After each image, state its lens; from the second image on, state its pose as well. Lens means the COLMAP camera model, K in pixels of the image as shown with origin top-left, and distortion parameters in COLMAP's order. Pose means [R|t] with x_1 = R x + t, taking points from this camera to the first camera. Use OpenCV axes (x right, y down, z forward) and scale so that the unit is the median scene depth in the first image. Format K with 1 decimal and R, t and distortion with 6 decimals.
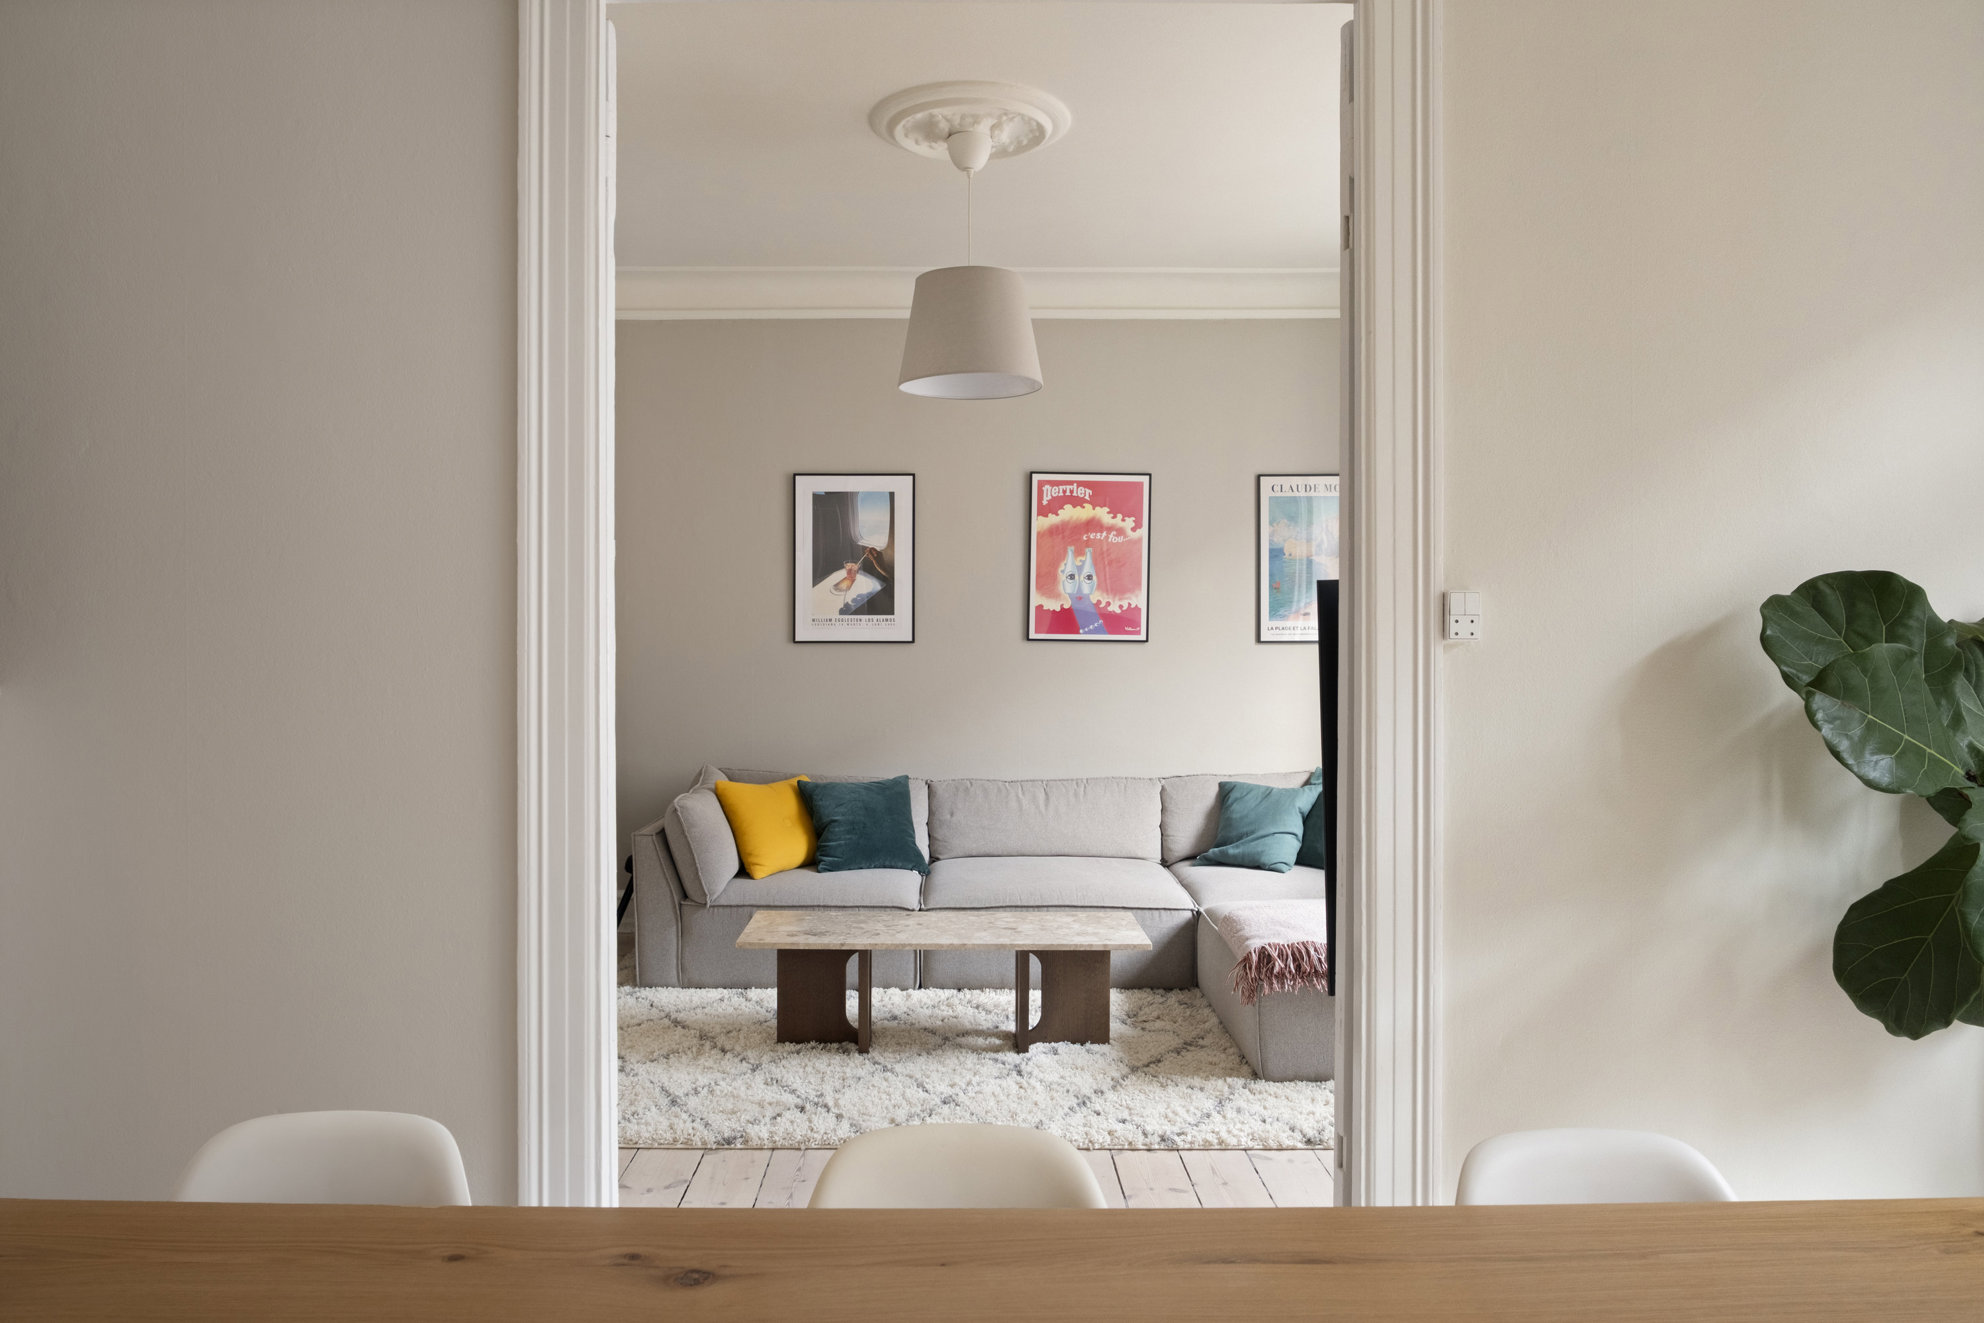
lens RADIAL K [[1355.2, 0, 997.2], [0, 1355.2, 671.3], [0, 0, 1]] dist [-0.020353, 0.007073]
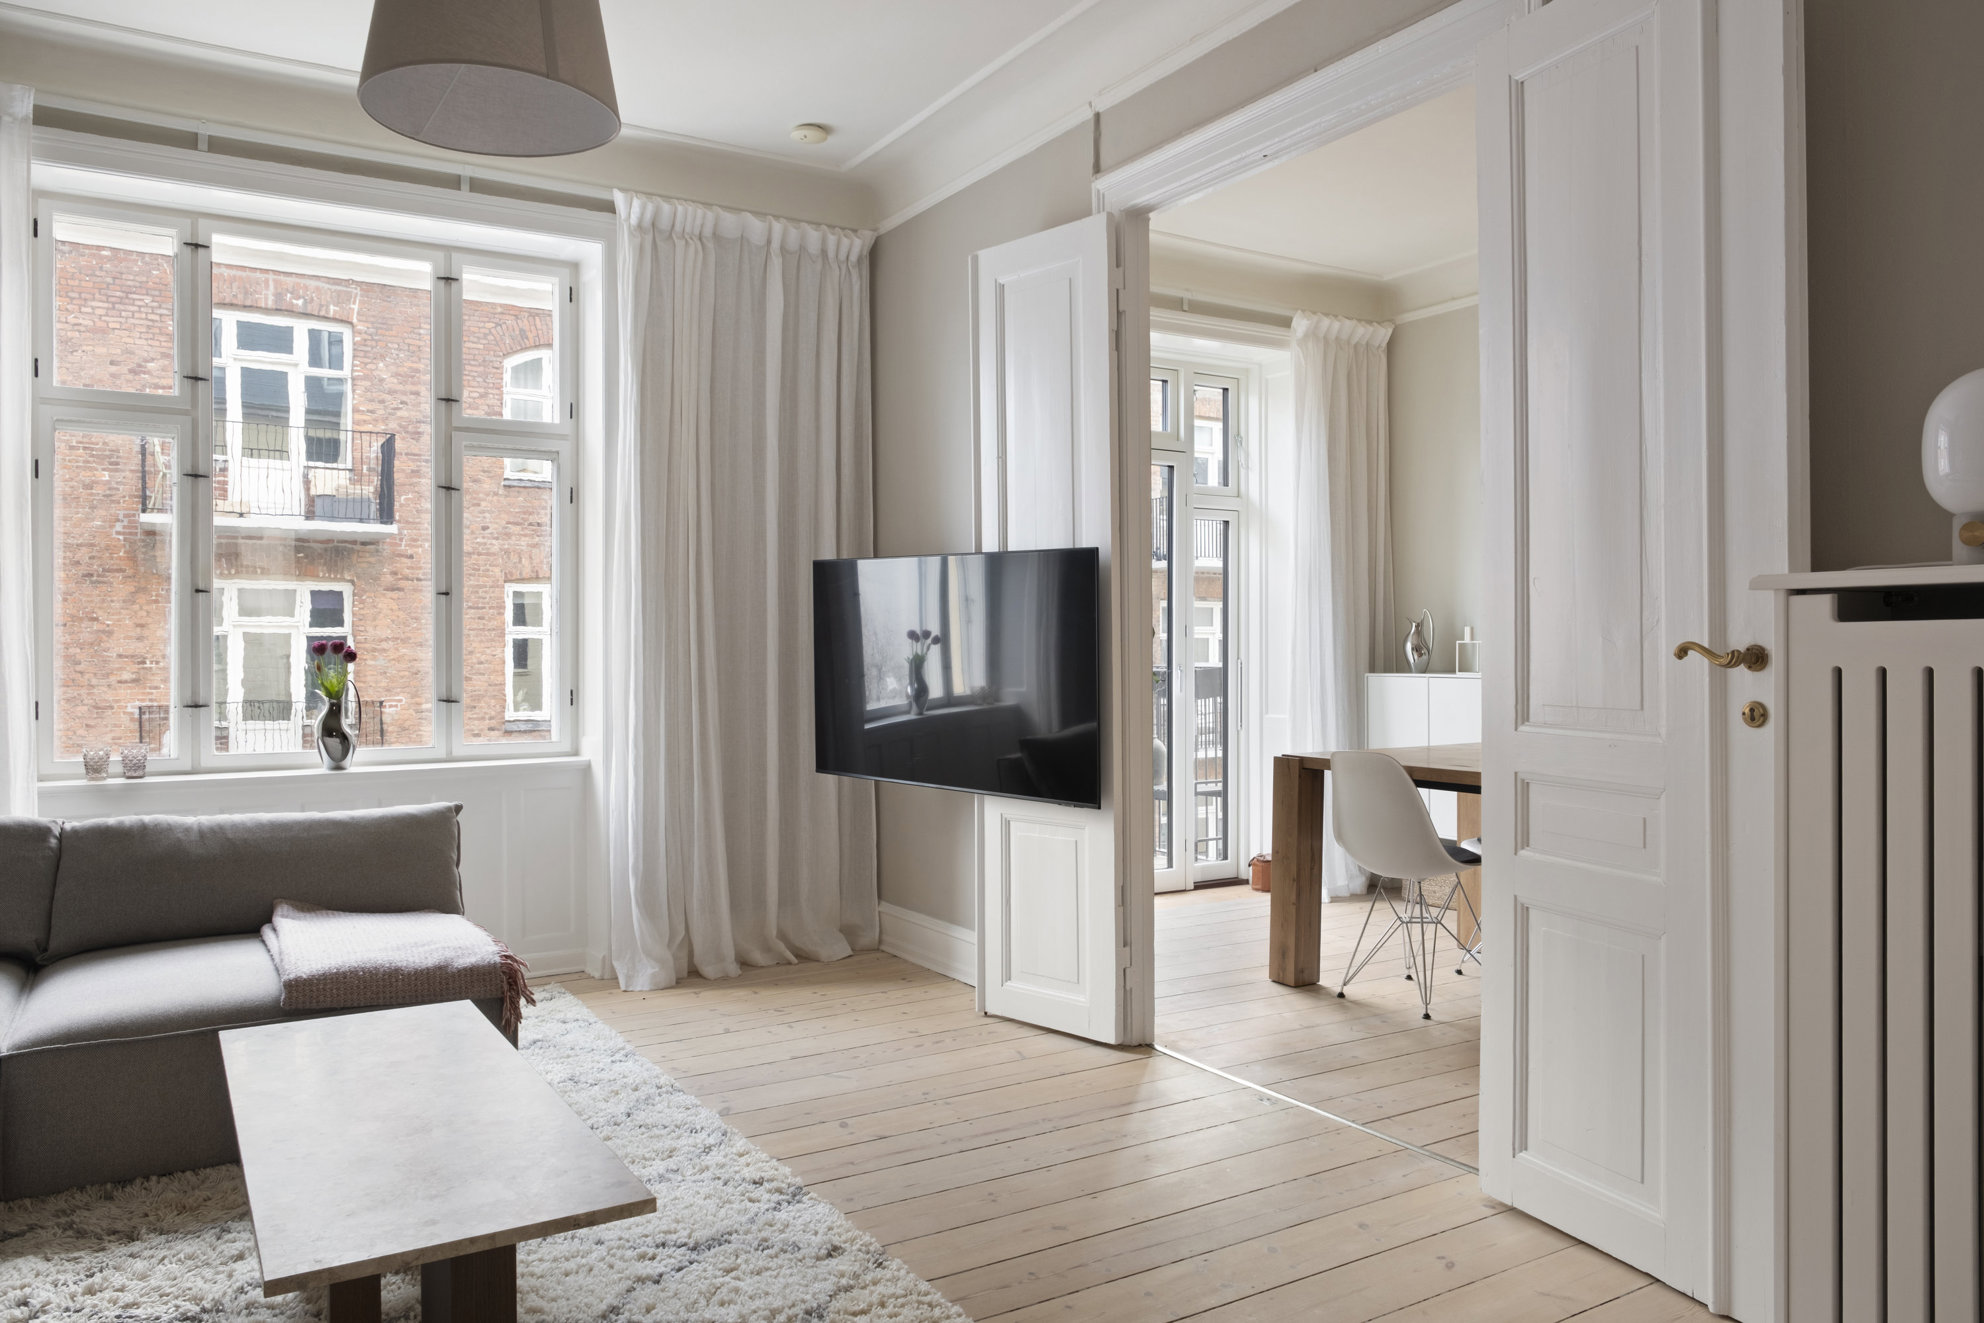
lens RADIAL K [[1355.2, 0, 998.0], [0, 1355.2, 664.5], [0, 0, 1]] dist [-0.020353, 0.007073]
pose [[-0.529629, -0.006737, 0.848203, -0.622941], [0.003923, 0.999938, 0.010392, 0.009161], [-0.848220, 0.008832, -0.529570, 1.094834]]
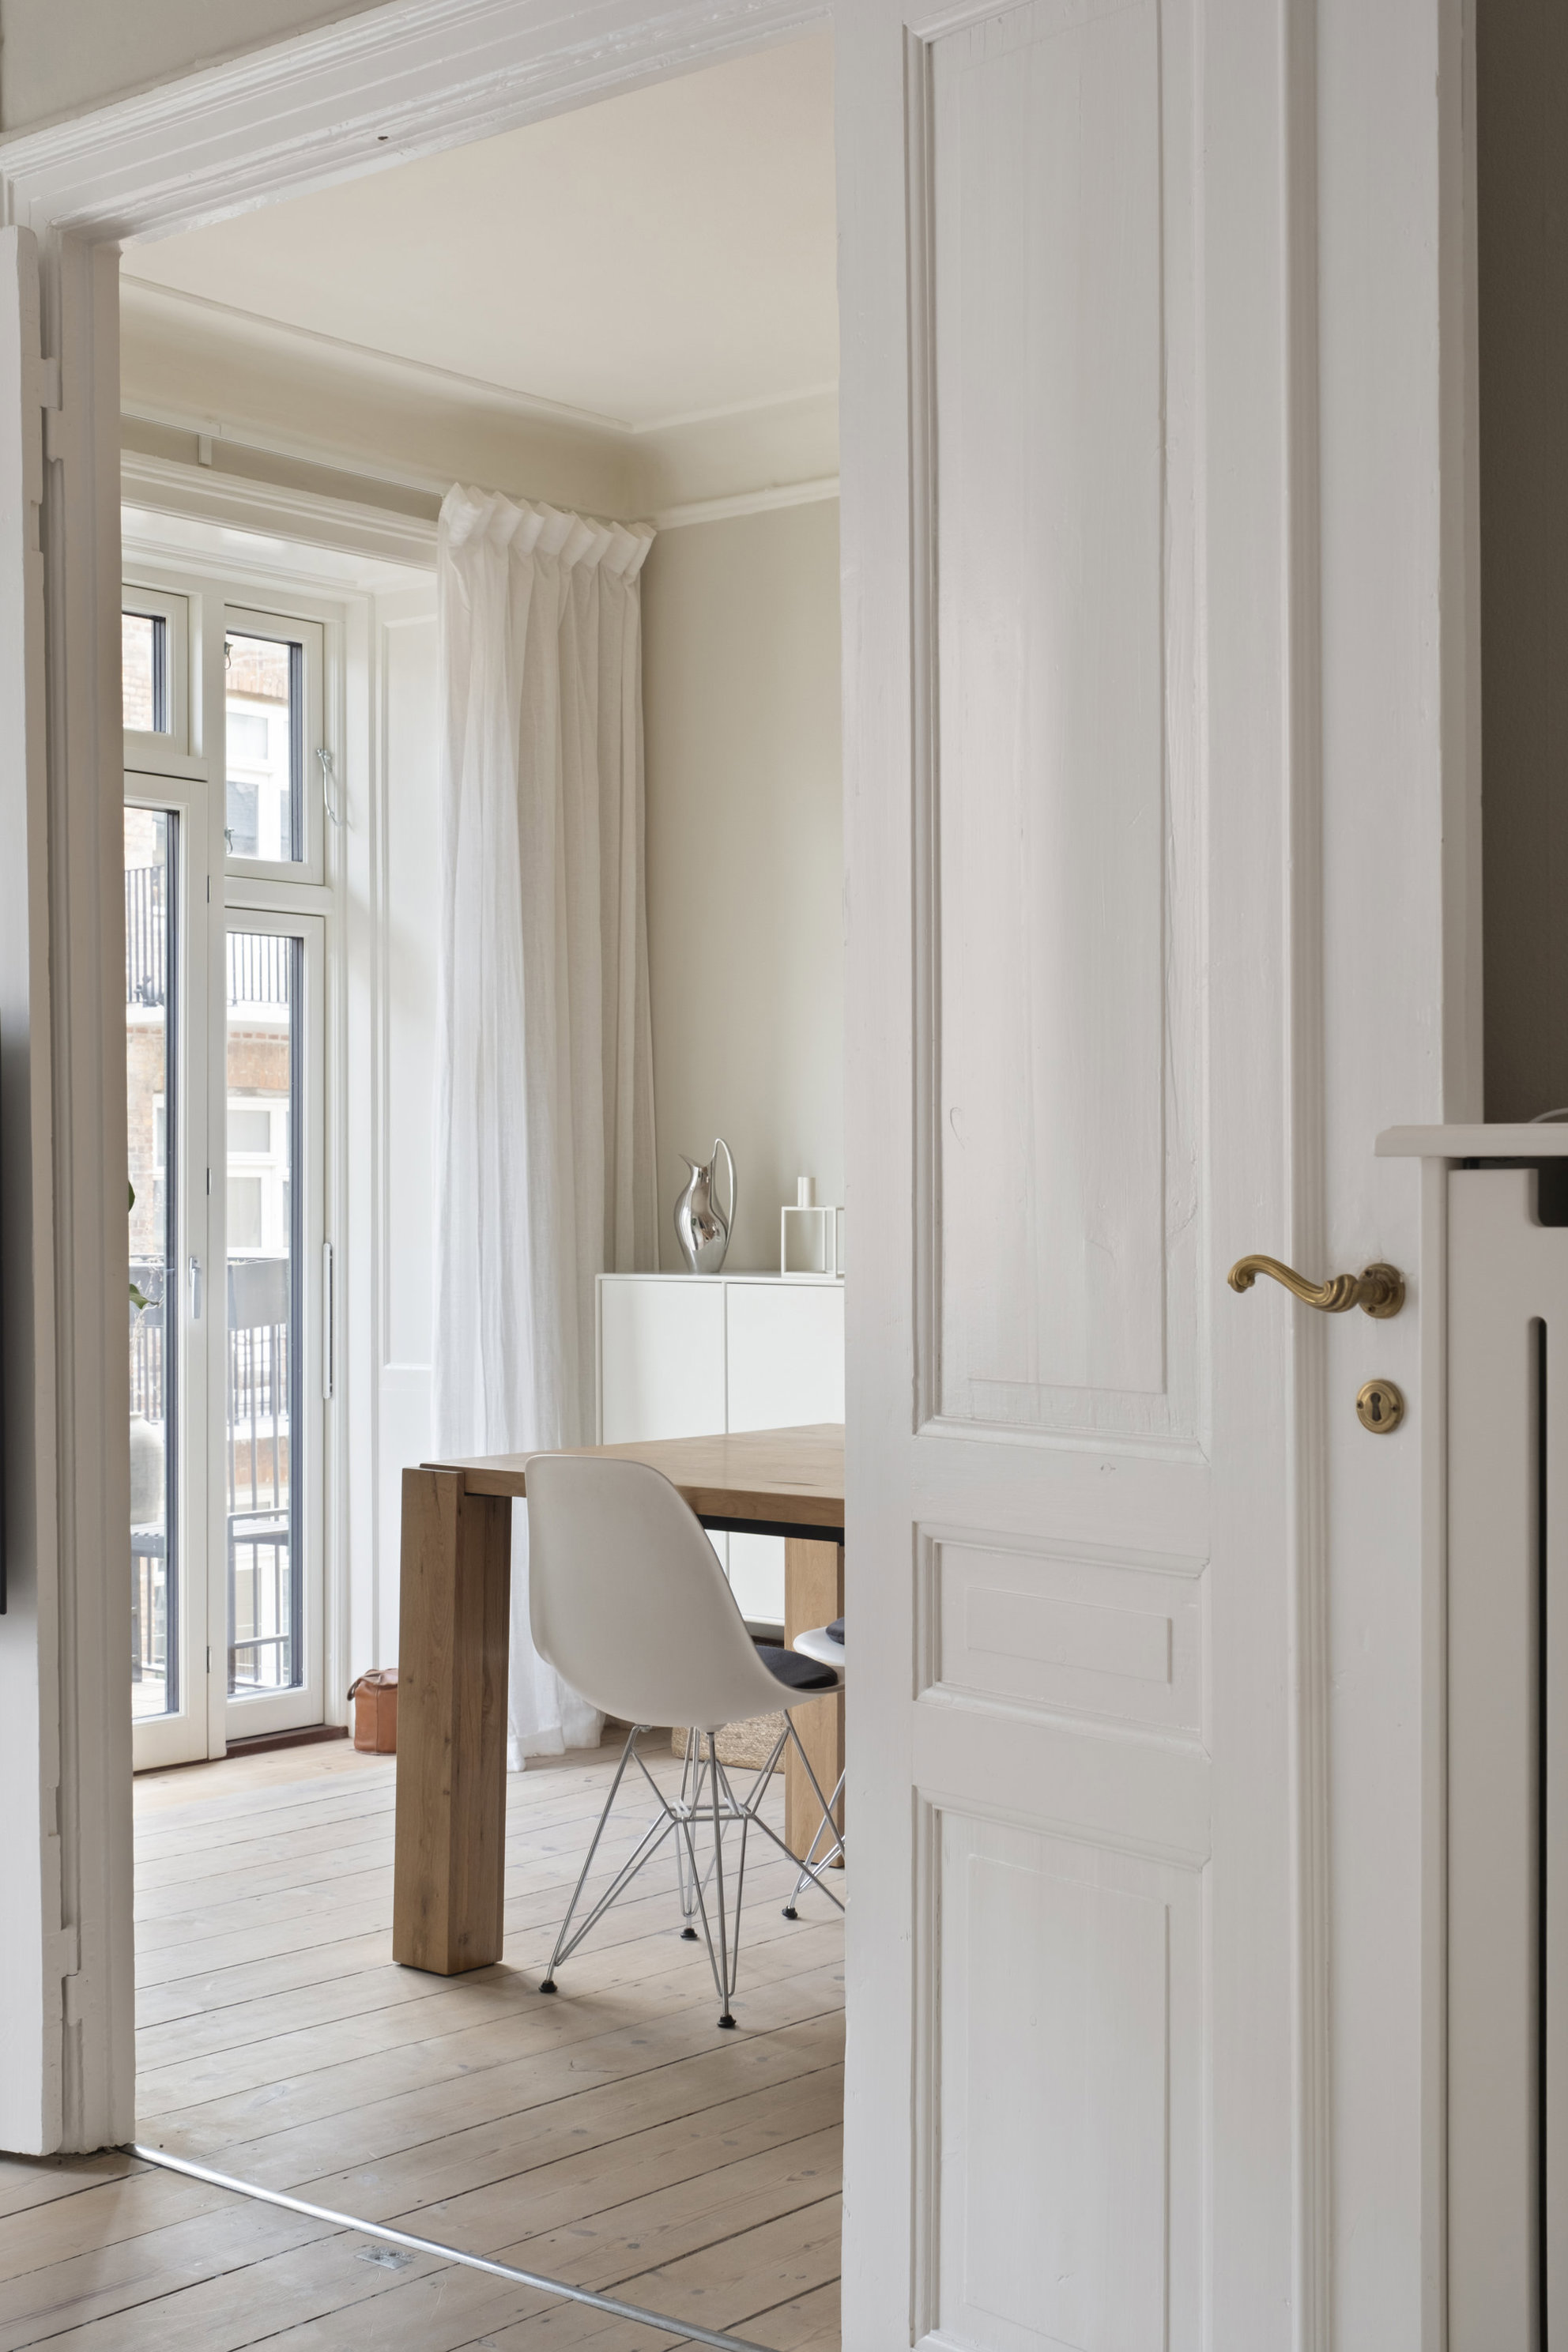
lens RADIAL K [[2938.7, 0, 761.7], [0, 2938.7, 1242.4], [0, 0, 1]] dist [0.002631, 0.000000]
pose [[-0.771565, -0.009570, 0.636078, -0.596948], [0.001020, 0.999867, 0.016281, -0.005765], [-0.636149, 0.013211, -0.771453, 1.070827]]
